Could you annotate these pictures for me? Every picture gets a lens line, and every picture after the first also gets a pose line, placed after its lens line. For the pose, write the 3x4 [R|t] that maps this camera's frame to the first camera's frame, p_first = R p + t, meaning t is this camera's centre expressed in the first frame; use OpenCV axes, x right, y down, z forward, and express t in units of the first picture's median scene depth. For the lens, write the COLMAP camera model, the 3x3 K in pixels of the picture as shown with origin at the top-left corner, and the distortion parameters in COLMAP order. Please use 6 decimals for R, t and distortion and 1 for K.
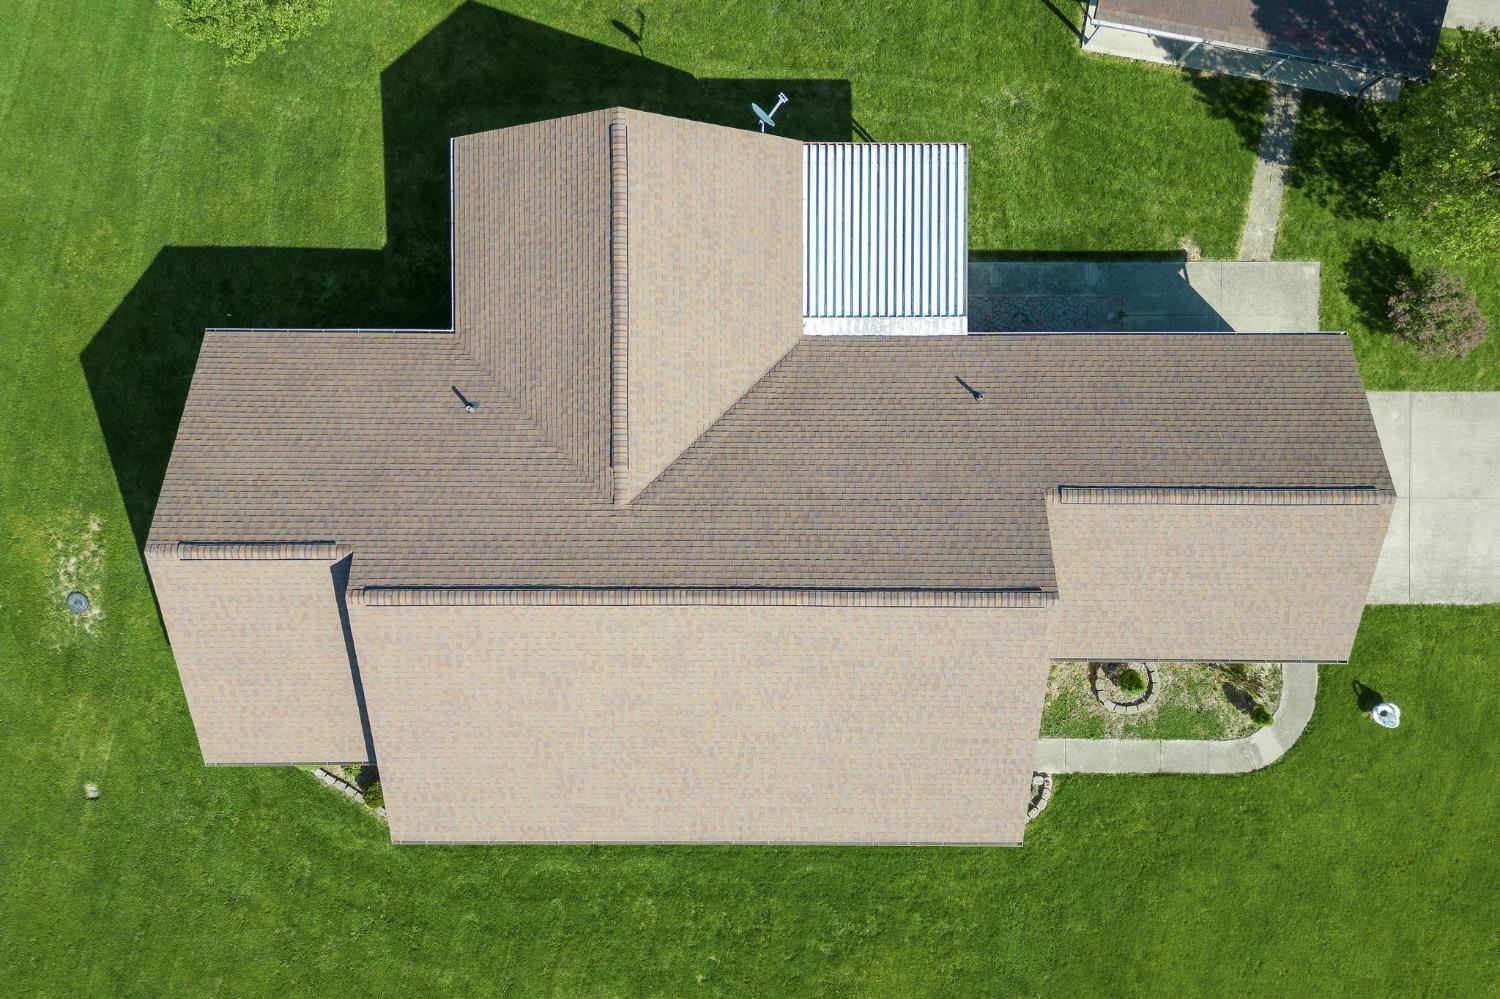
lens RADIAL K [[978.6, 0, 750.0], [0, 978.6, 499.5], [0, 0, 1]] dist [0.129931, -0.061865]
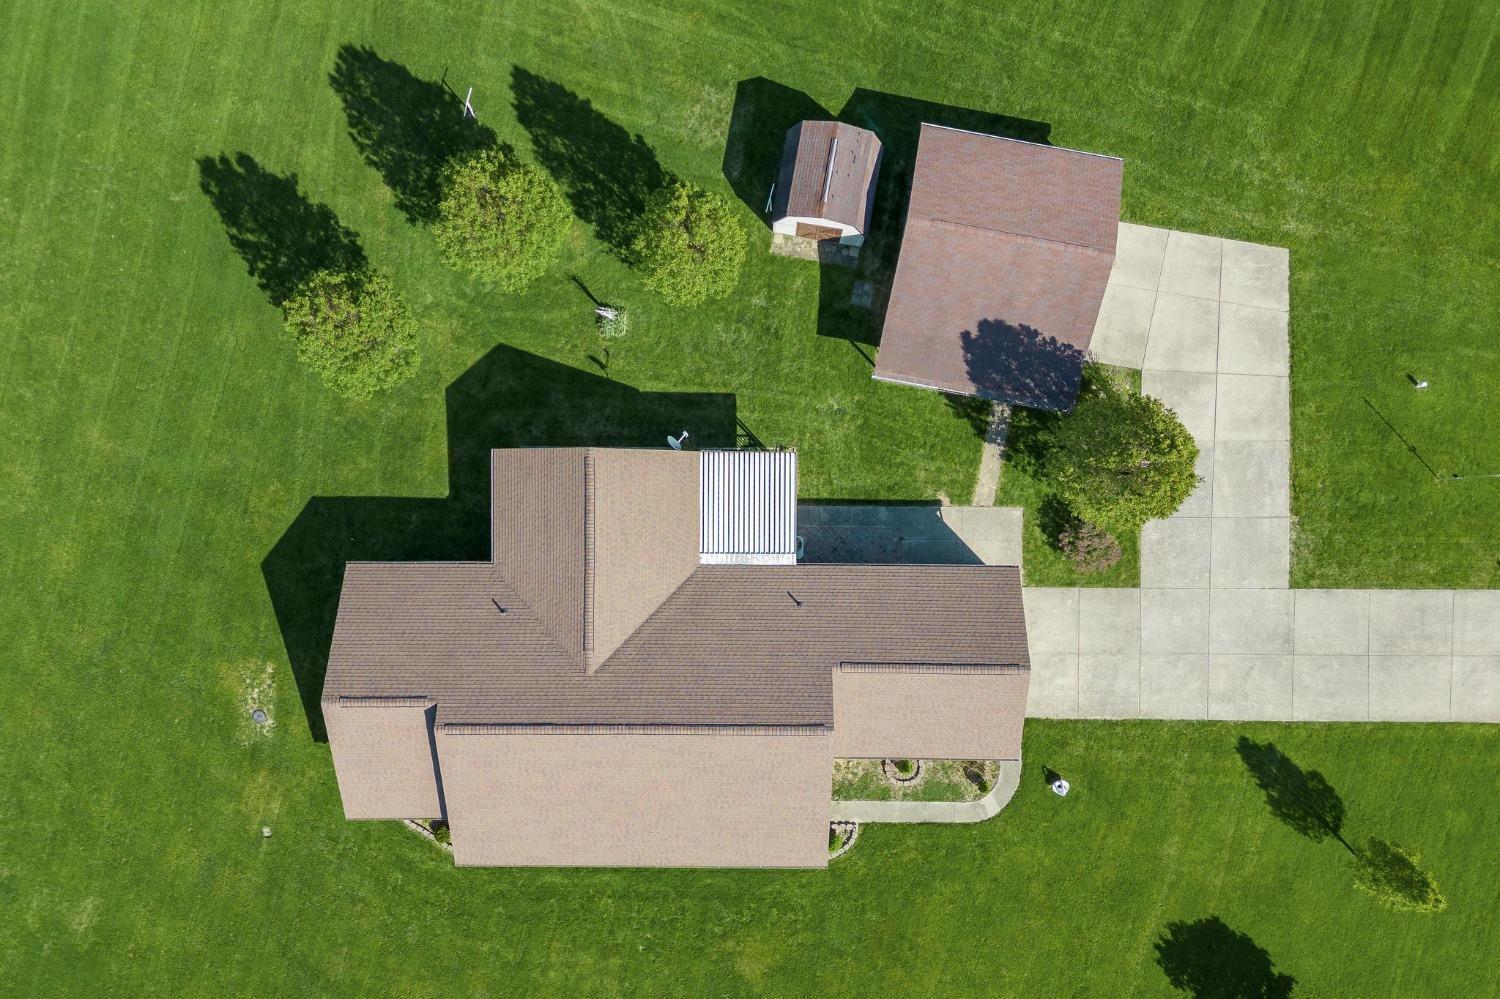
lens RADIAL K [[1103.0, 0, 750.0], [0, 1103.0, 499.5], [0, 0, 1]] dist [0.218231, -0.105320]
pose [[0.999750, 0.002276, -0.022248, 0.164640], [-0.001370, 0.999173, 0.040642, -0.321137], [0.022322, -0.040601, 0.998926, -0.800861]]
